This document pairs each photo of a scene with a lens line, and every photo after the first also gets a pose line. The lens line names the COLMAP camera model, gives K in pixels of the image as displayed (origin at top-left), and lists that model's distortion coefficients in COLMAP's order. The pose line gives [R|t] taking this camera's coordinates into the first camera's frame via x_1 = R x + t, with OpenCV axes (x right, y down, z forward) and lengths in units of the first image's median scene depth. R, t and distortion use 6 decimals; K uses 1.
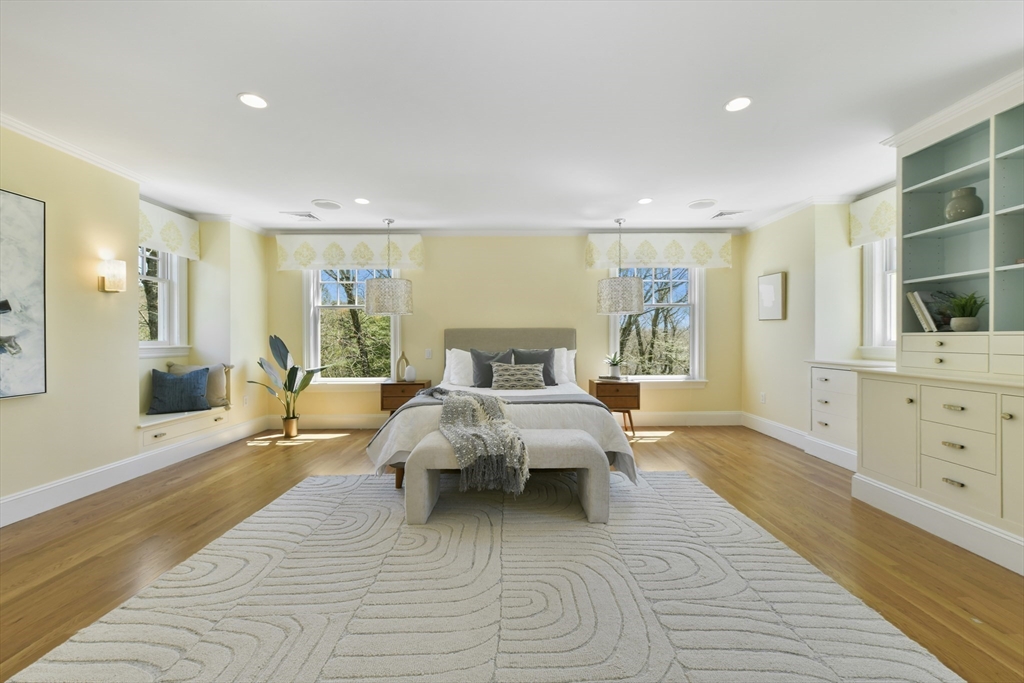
lens RADIAL K [[408.8, 0, 514.3], [0, 408.8, 341.4], [0, 0, 1]] dist [-0.002280, 0.000429]
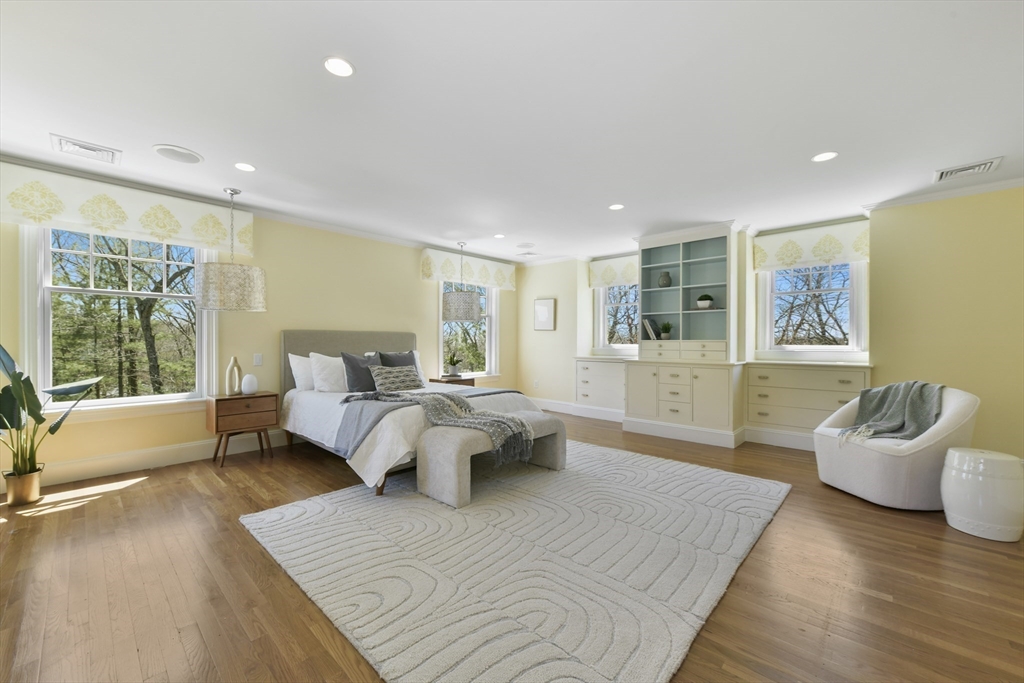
lens RADIAL K [[408.8, 0, 518.1], [0, 408.8, 342.4], [0, 0, 1]] dist [-0.002280, 0.000429]
pose [[0.683333, 0.005182, 0.730089, -0.625446], [0.000268, 0.999973, -0.007349, 0.002700], [-0.730107, 0.005218, 0.683313, 0.077384]]
